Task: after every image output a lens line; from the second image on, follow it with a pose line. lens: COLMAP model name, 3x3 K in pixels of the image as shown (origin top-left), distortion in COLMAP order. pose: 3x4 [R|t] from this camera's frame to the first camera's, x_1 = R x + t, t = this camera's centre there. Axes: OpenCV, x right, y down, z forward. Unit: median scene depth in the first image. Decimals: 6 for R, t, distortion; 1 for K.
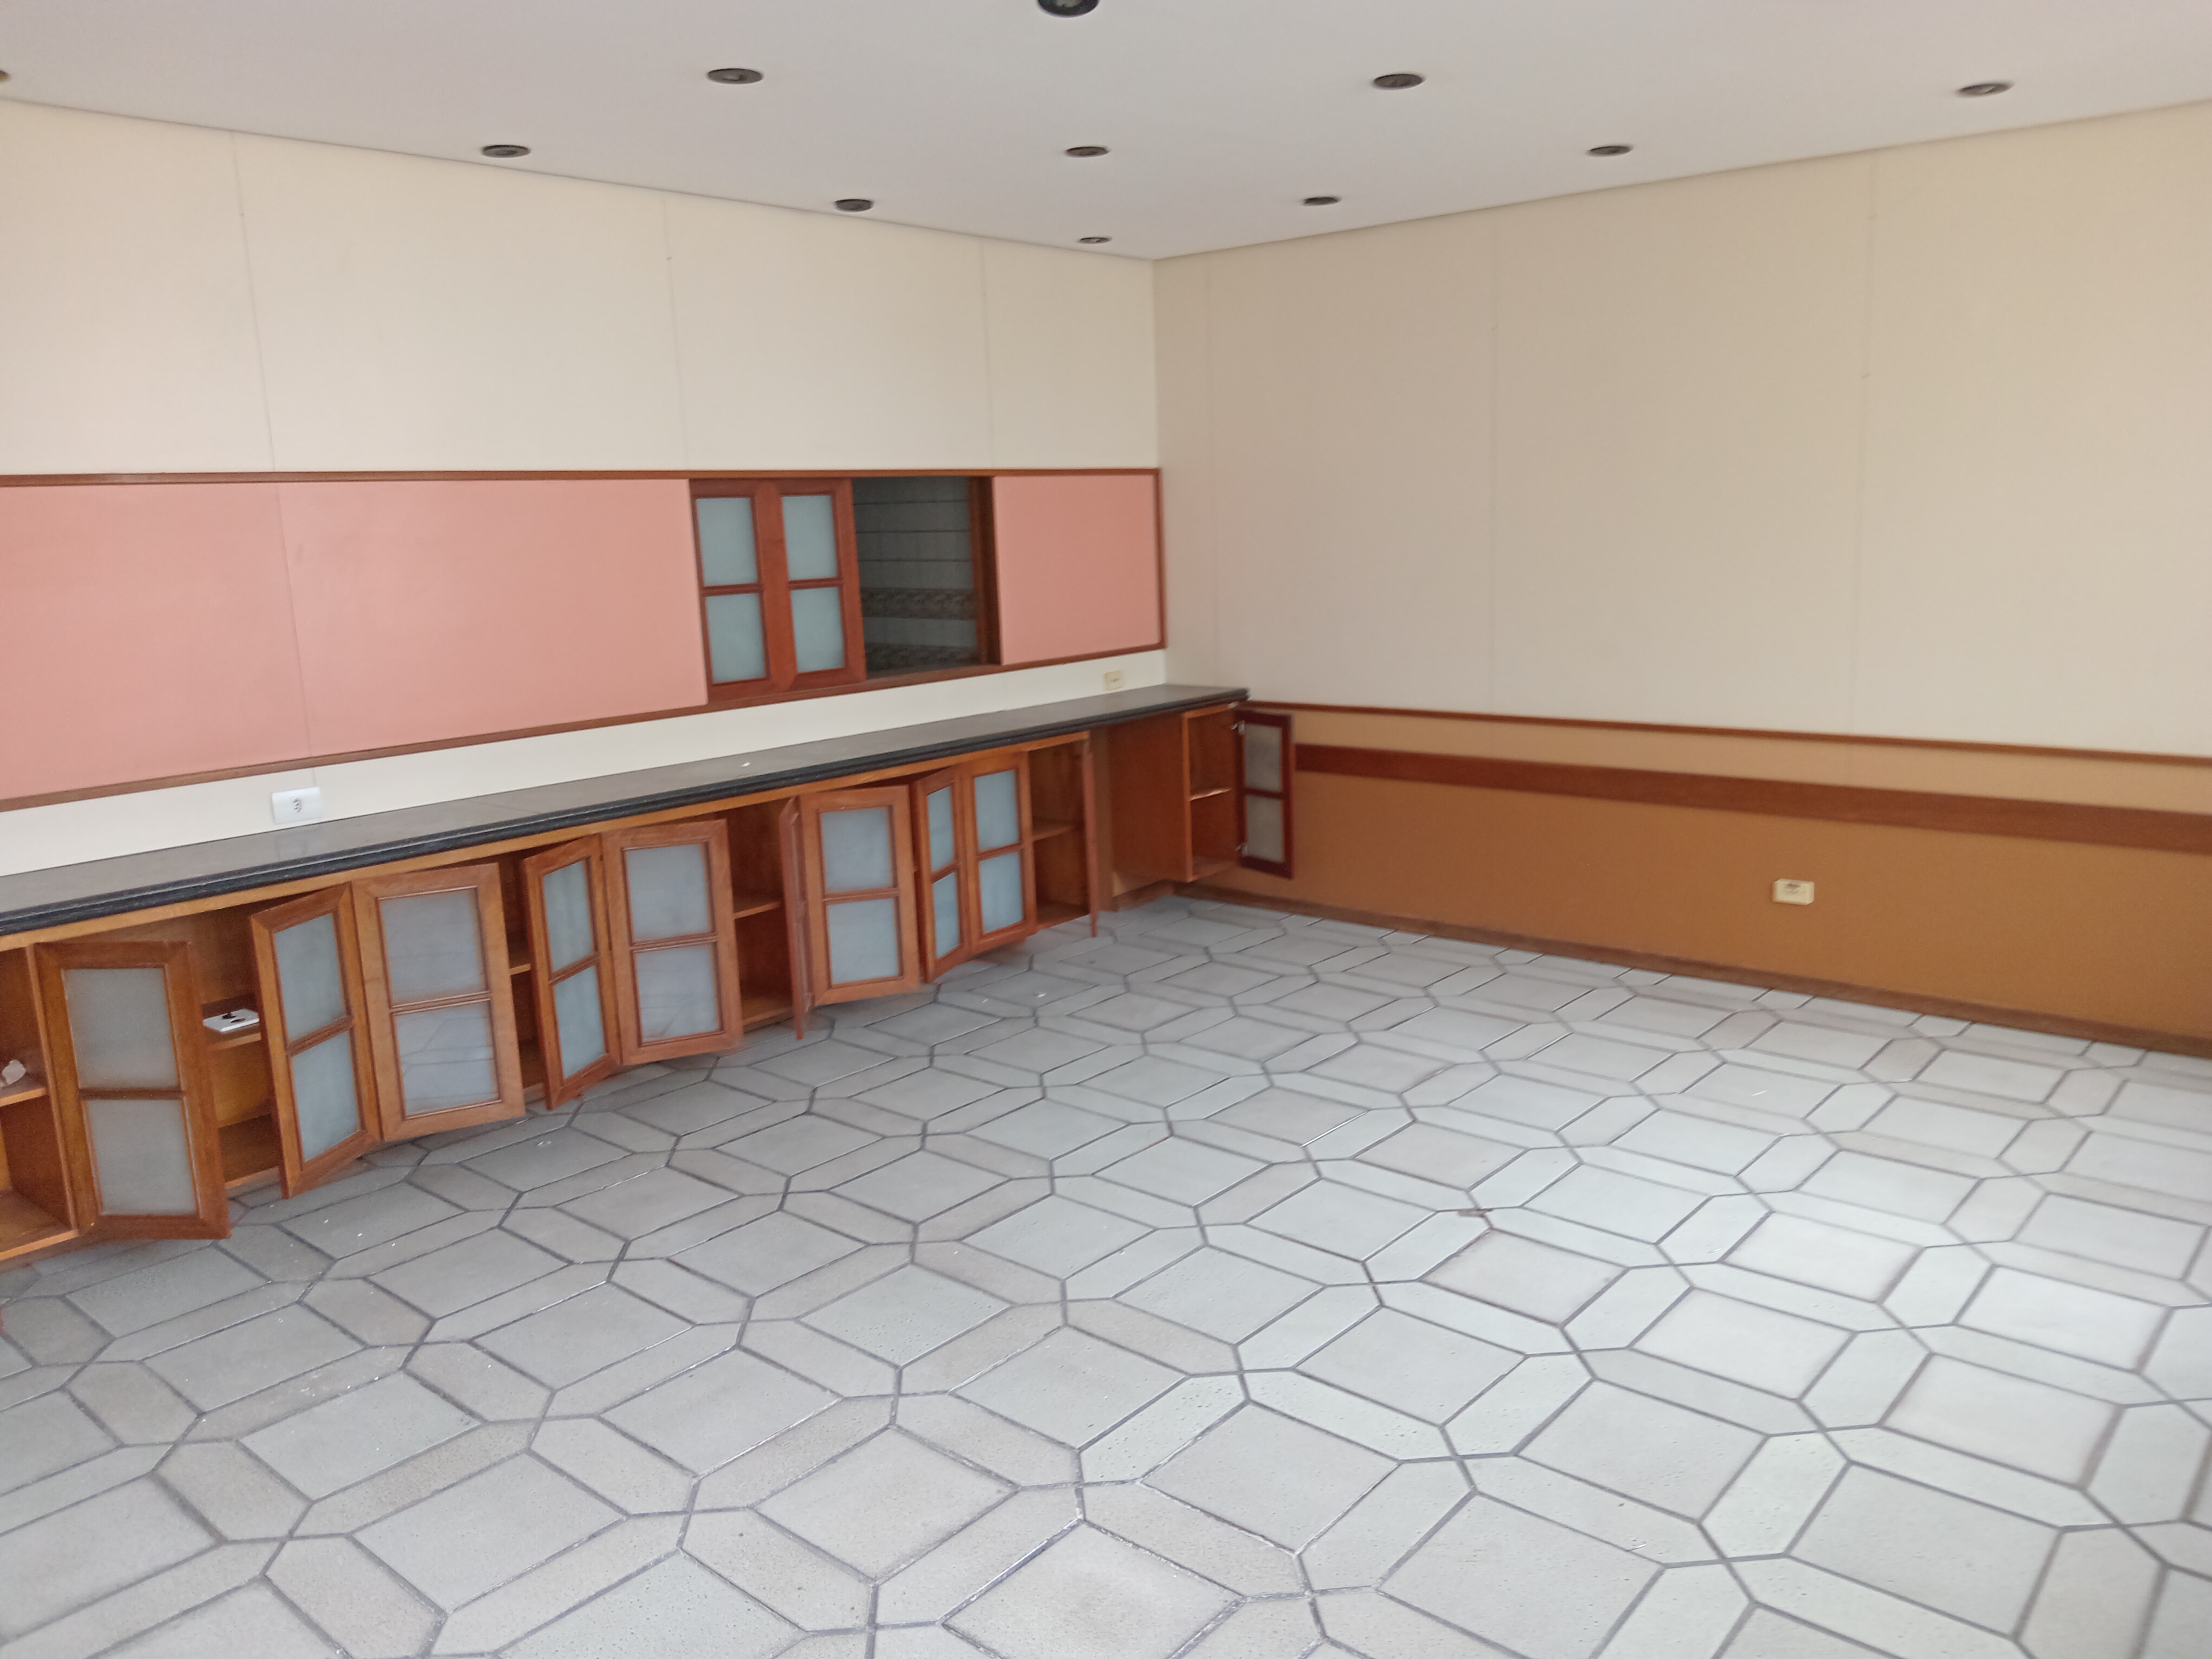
lens RADIAL K [[1655.2, 0, 1110.3], [0, 1655.2, 820.9], [0, 0, 1]] dist [0.049149, -0.092054]
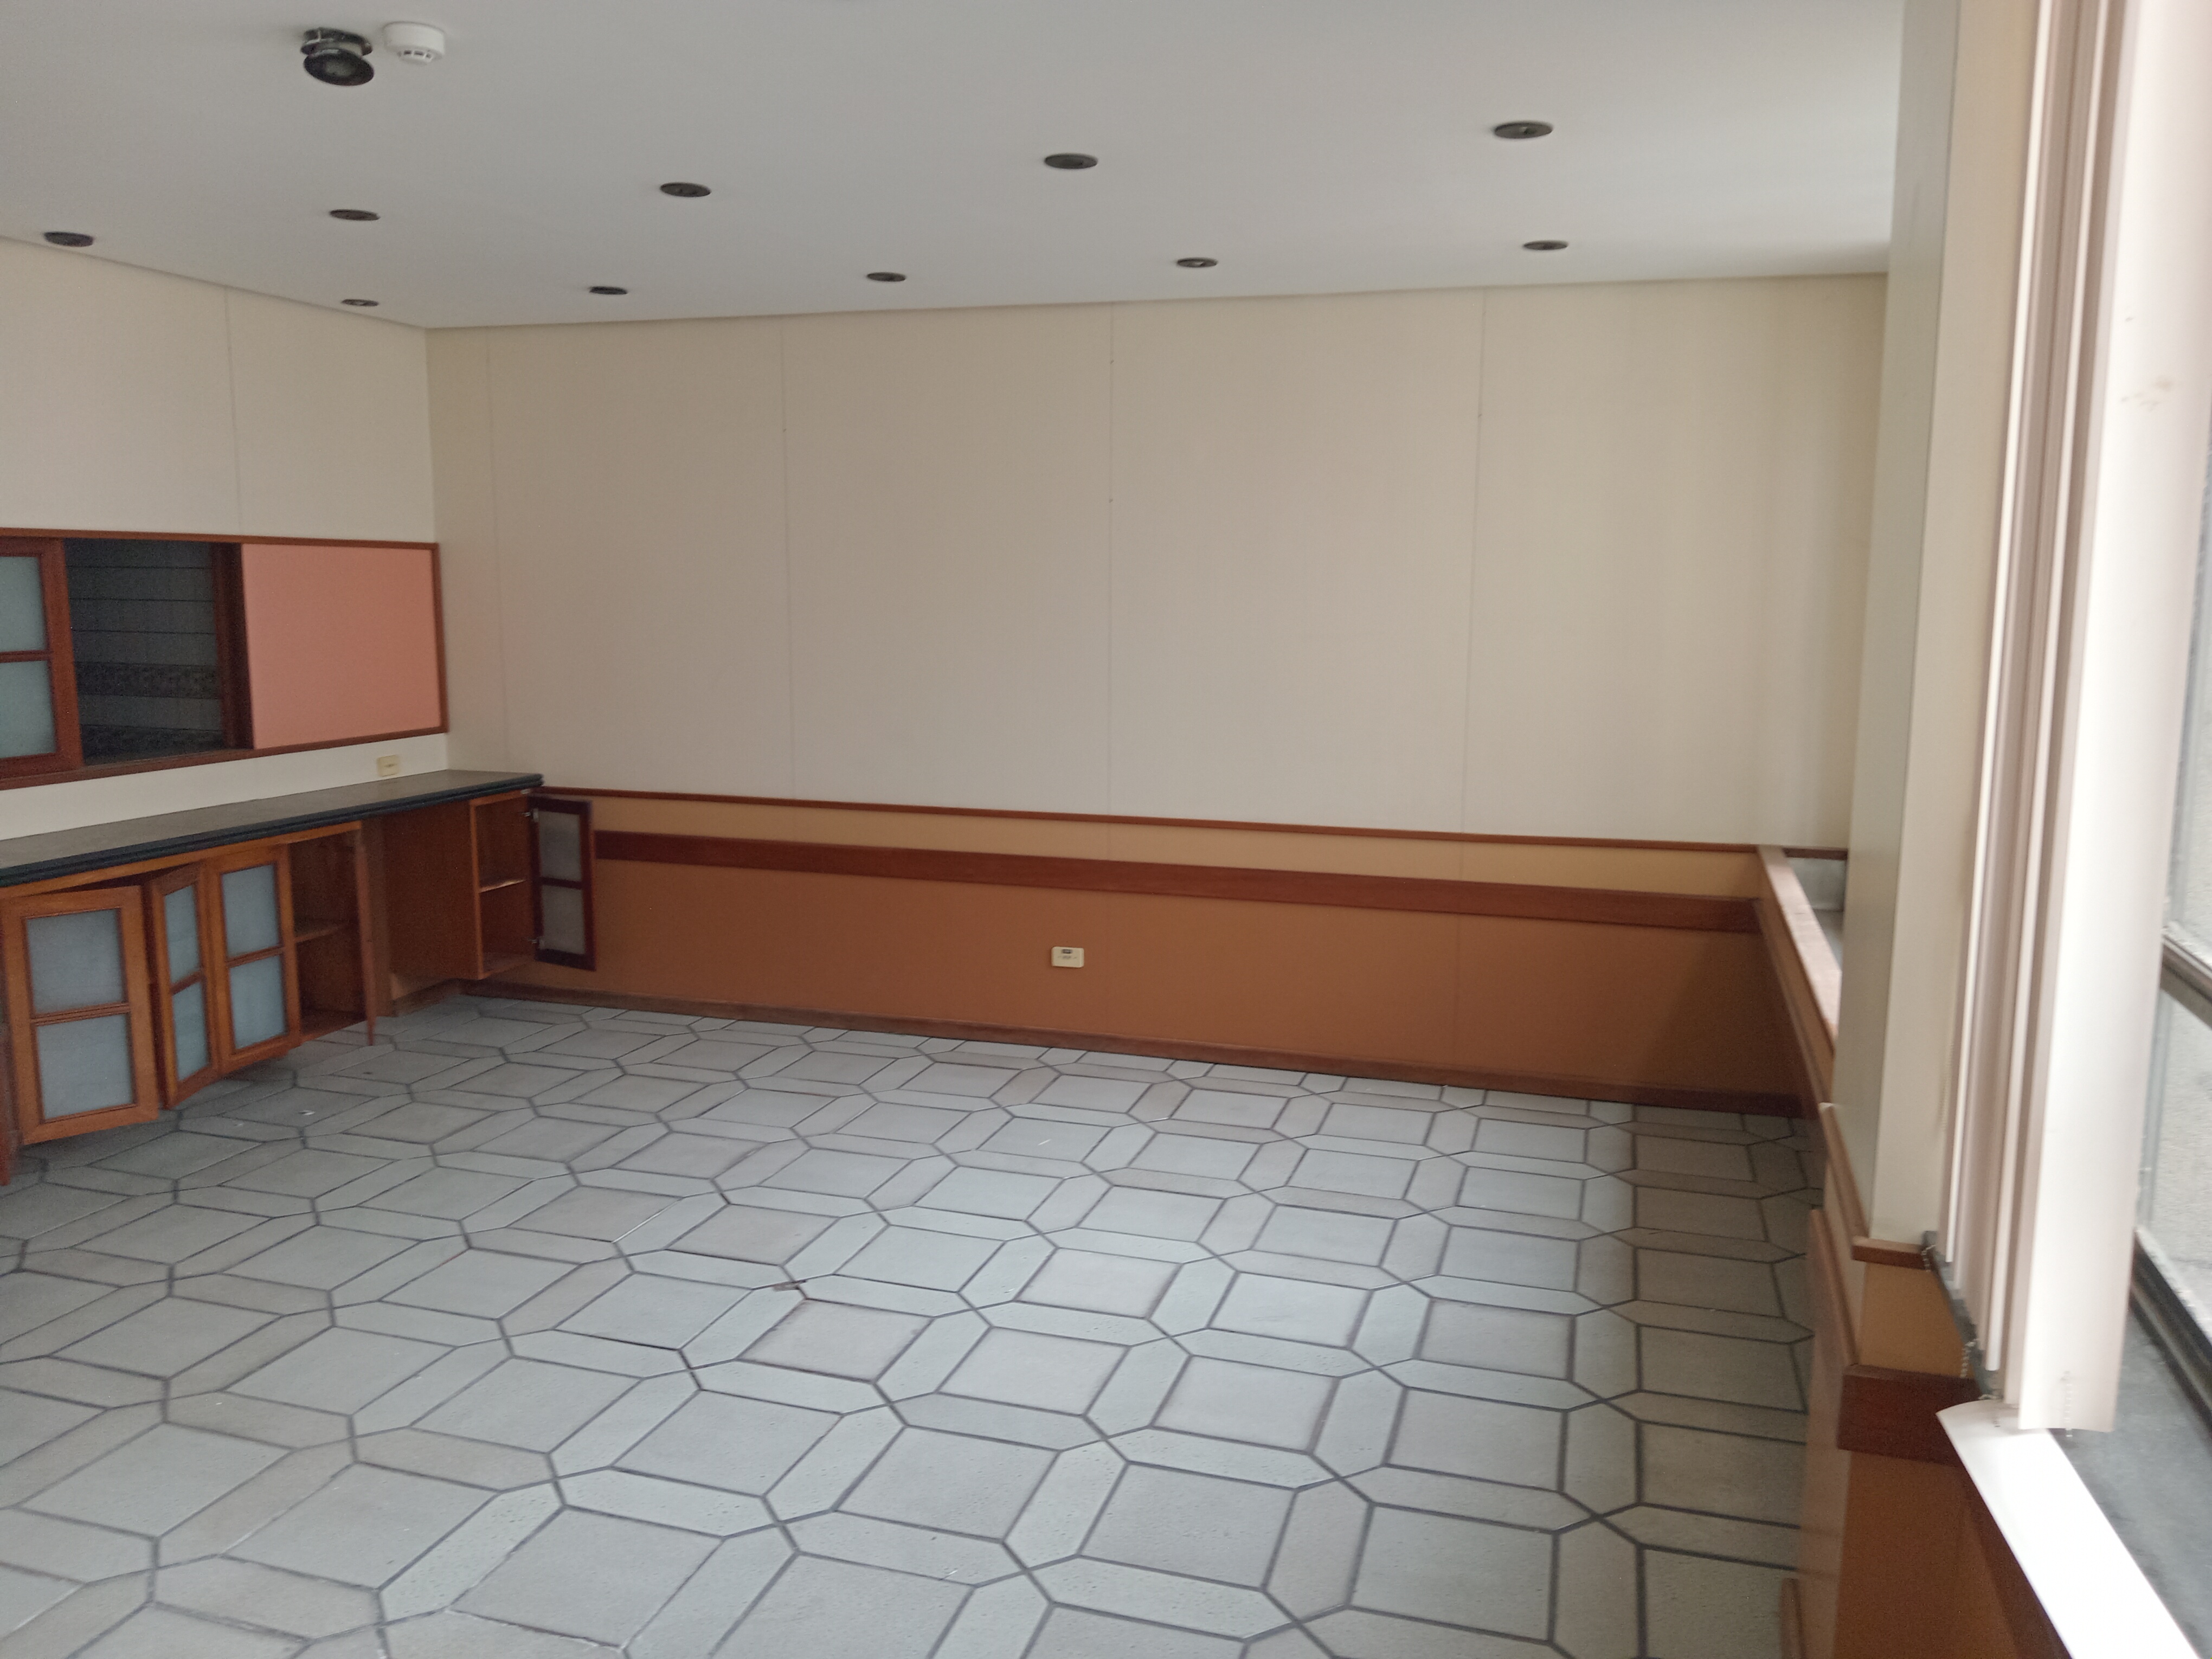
lens RADIAL K [[1655.2, 0, 1113.9], [0, 1655.2, 833.8], [0, 0, 1]] dist [0.049149, -0.092054]
pose [[0.914135, -0.017731, 0.405022, -0.007758], [0.034972, 0.998768, -0.035209, 0.000403], [-0.403899, 0.046350, 0.913629, -0.027713]]
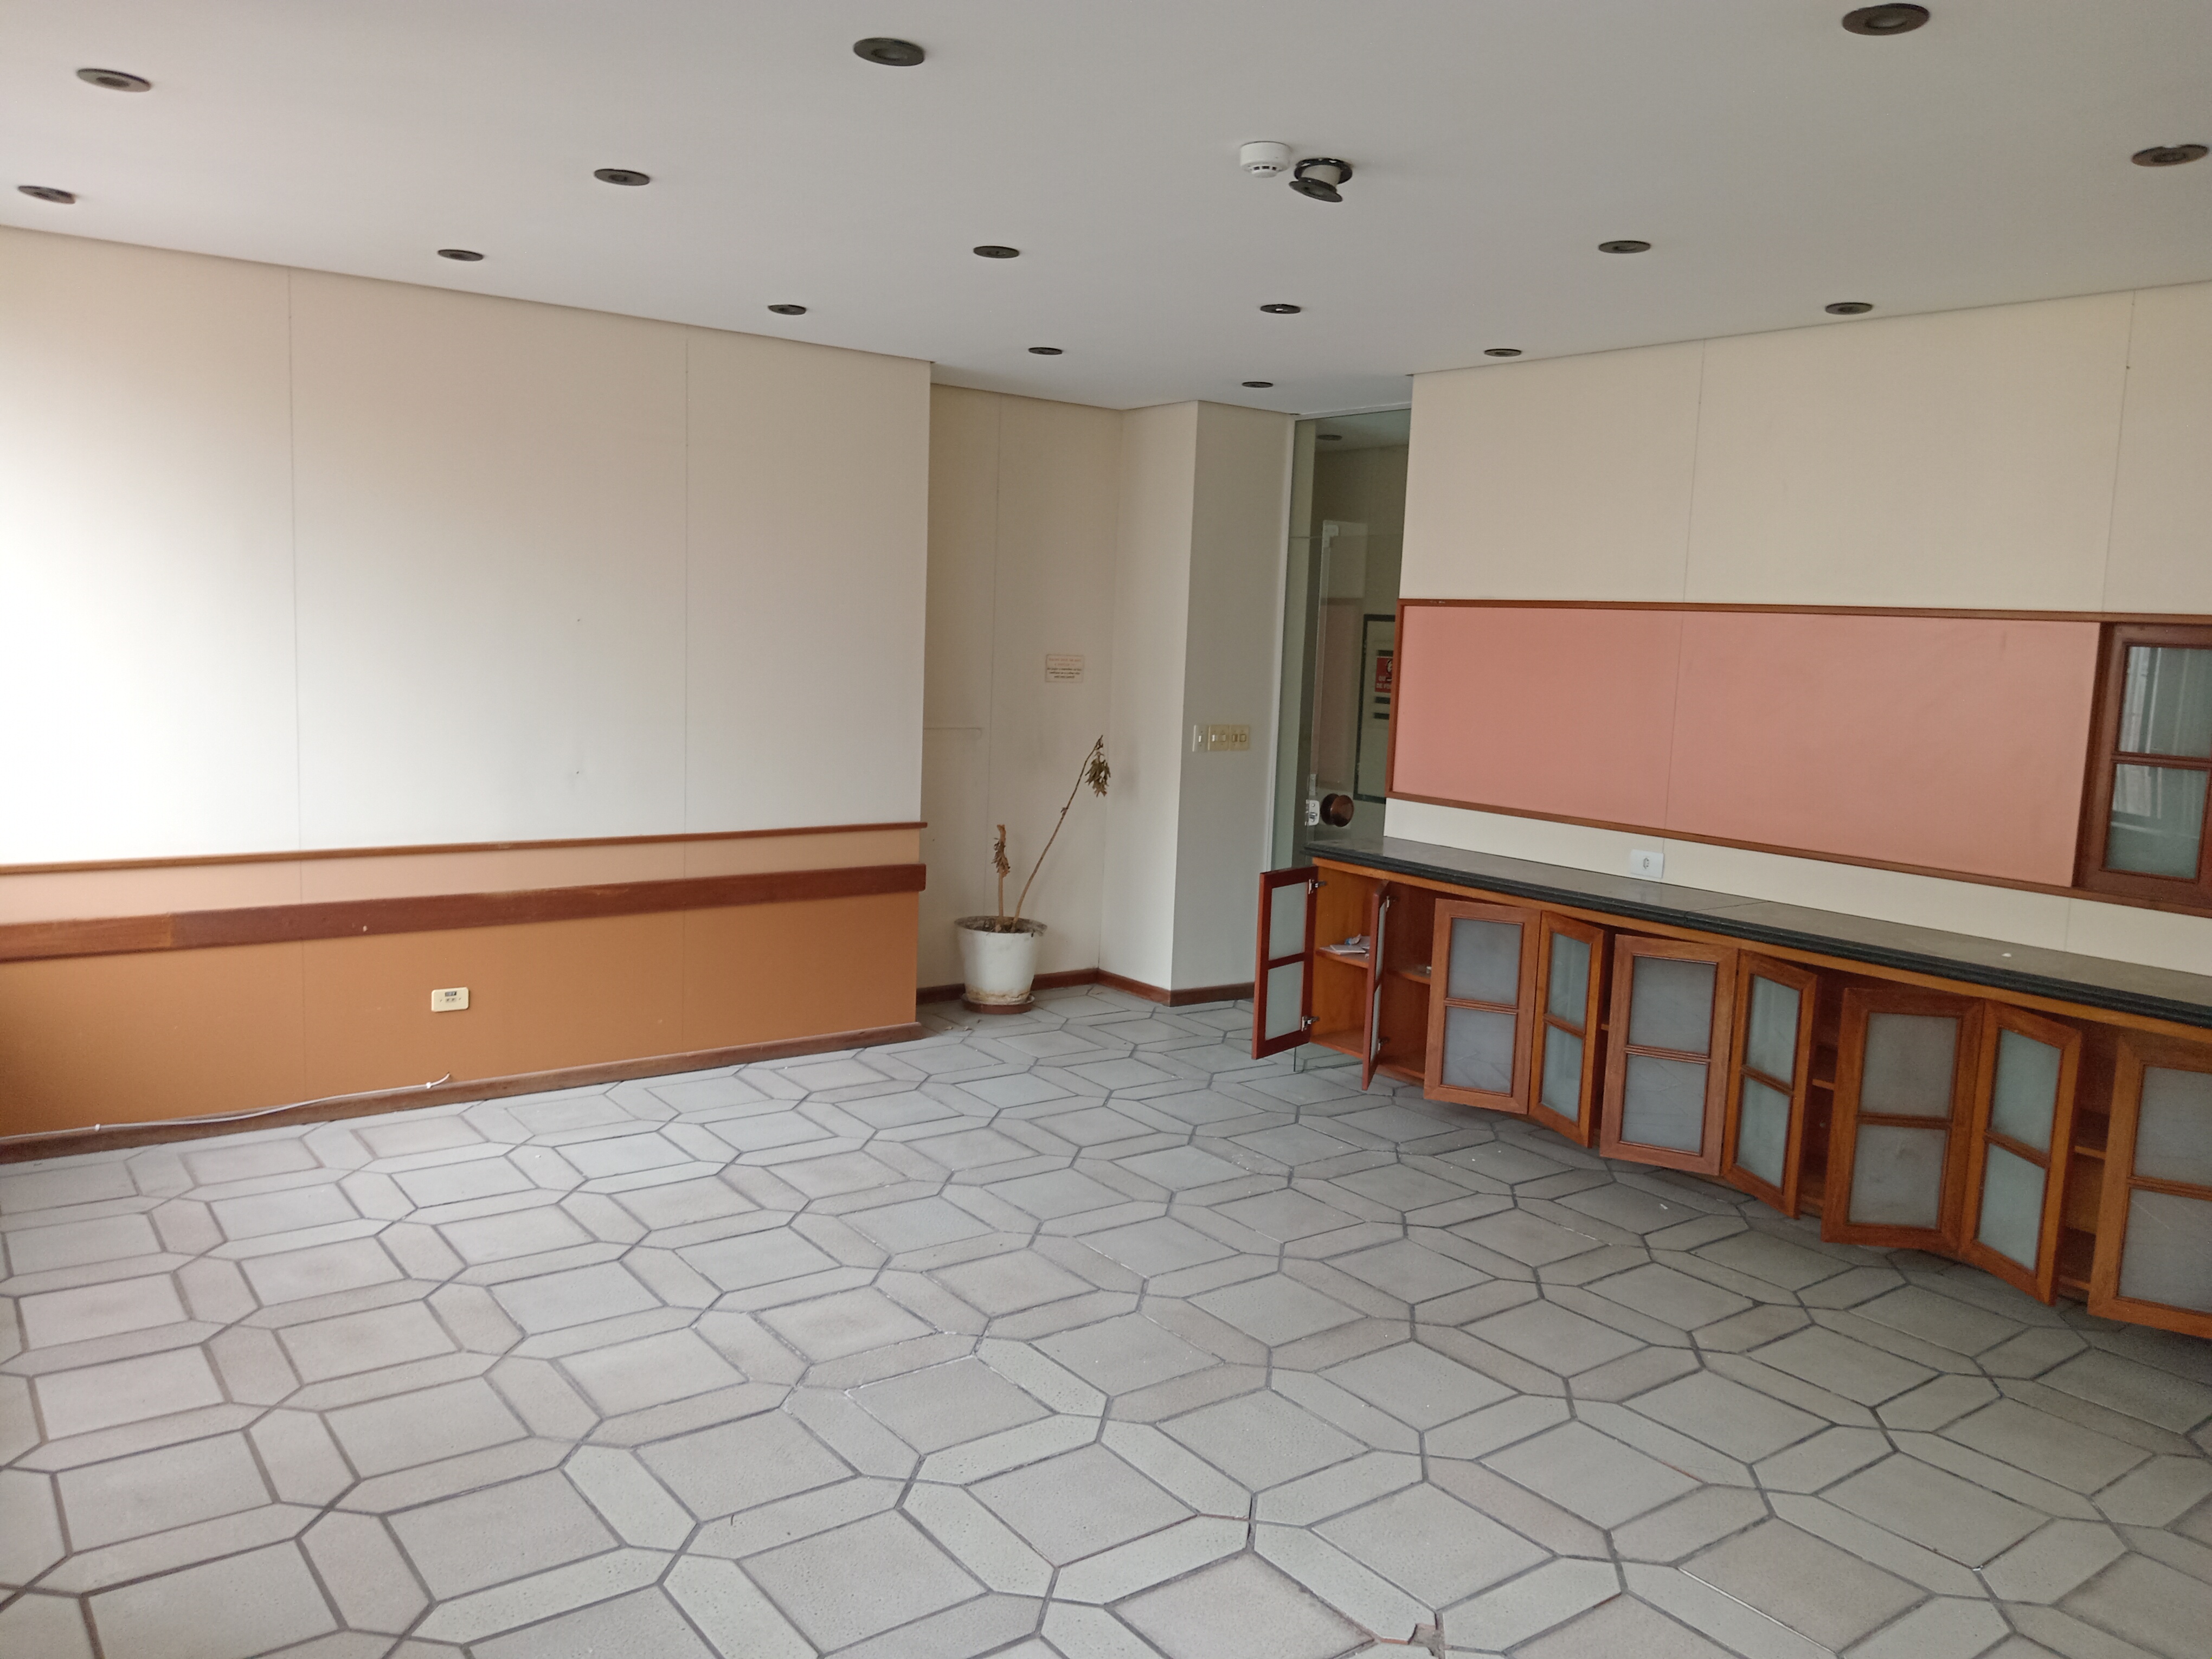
lens RADIAL K [[1655.2, 0, 1110.2], [0, 1655.2, 840.2], [0, 0, 1]] dist [0.049149, -0.092054]
pose [[-0.218028, 0.151854, -0.964056, 0.799117], [-0.215168, 0.956034, 0.199252, -0.186654], [0.951928, 0.250876, -0.175768, 0.818295]]
